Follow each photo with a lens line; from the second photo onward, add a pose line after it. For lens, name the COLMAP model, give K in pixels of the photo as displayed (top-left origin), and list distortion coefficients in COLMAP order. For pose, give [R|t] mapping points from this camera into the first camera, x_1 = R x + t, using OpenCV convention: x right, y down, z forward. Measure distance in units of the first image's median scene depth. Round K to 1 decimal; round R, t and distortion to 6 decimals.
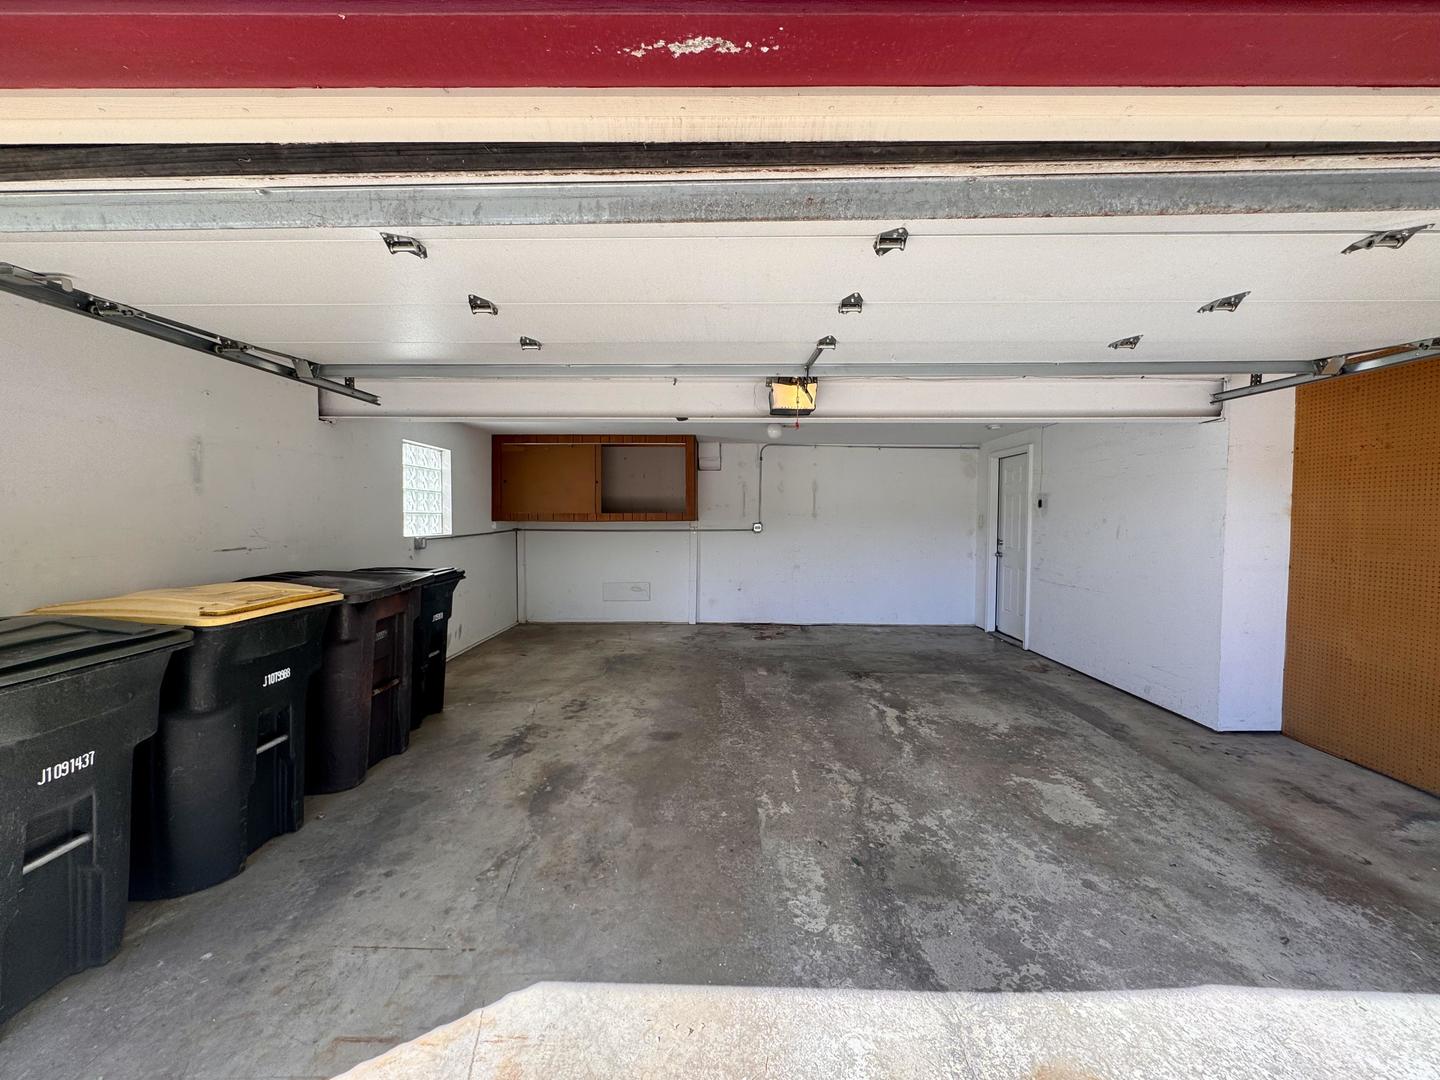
lens RADIAL K [[575.8, 0, 720.6], [0, 575.8, 536.5], [0, 0, 1]] dist [0.000483, 0.000220]
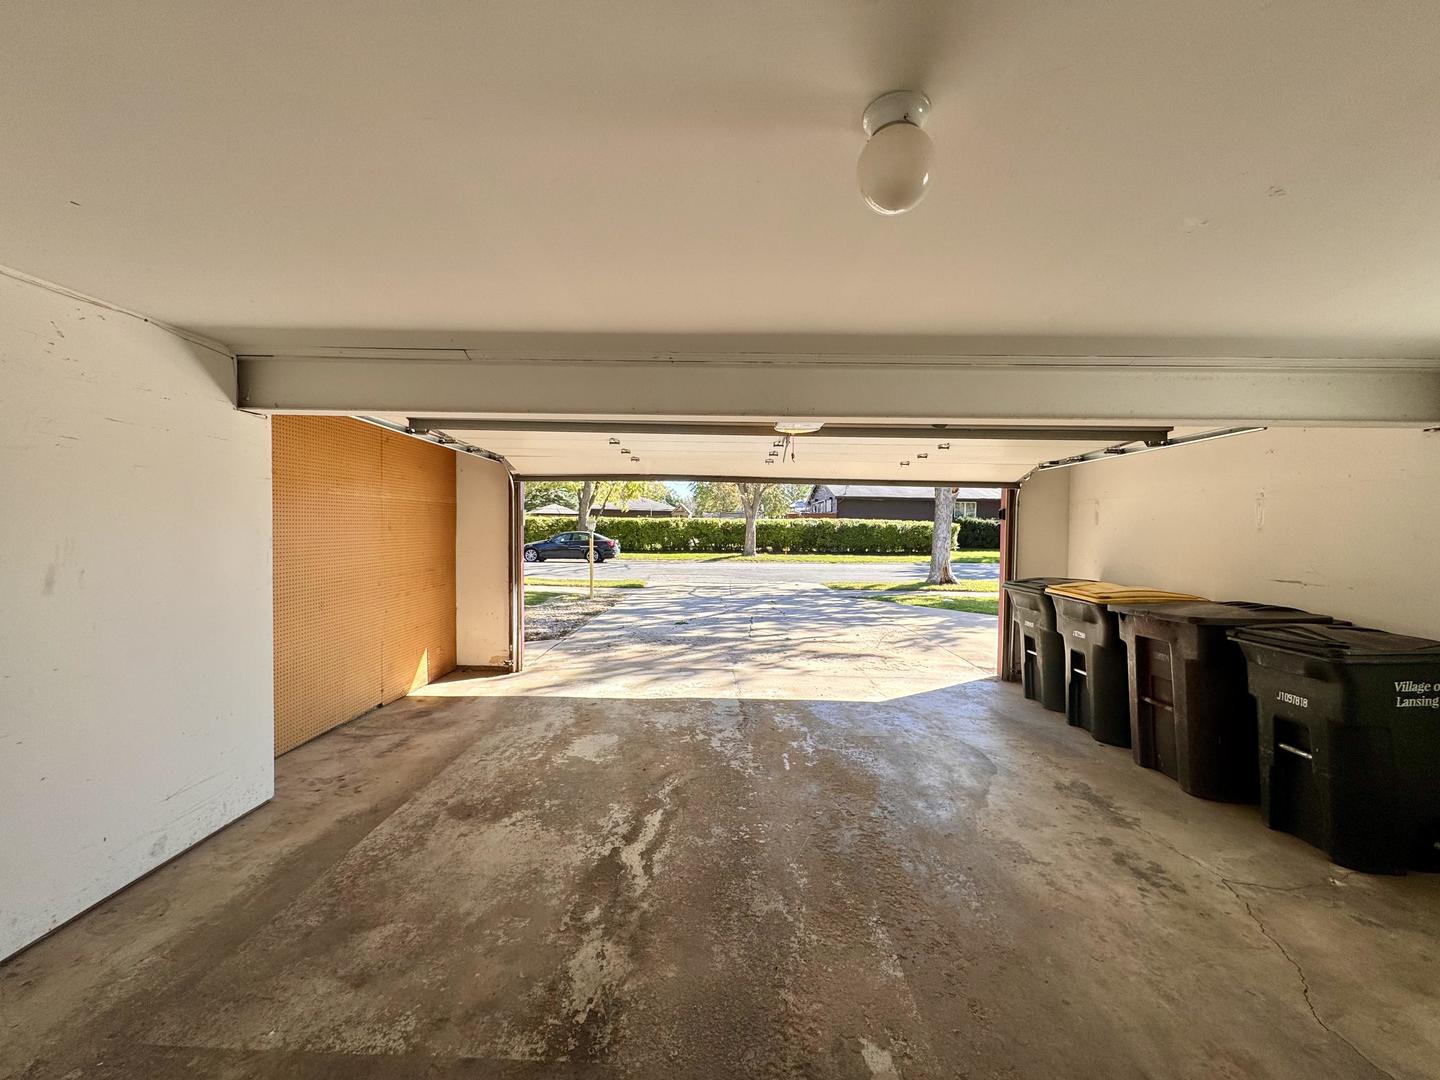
lens RADIAL K [[575.8, 0, 717.9], [0, 575.8, 532.4], [0, 0, 1]] dist [0.000483, 0.000220]
pose [[-0.999803, -0.018855, 0.006240, 0.226280], [-0.018508, 0.998499, 0.051548, -0.093770], [-0.007202, 0.051423, -0.998651, 1.787997]]
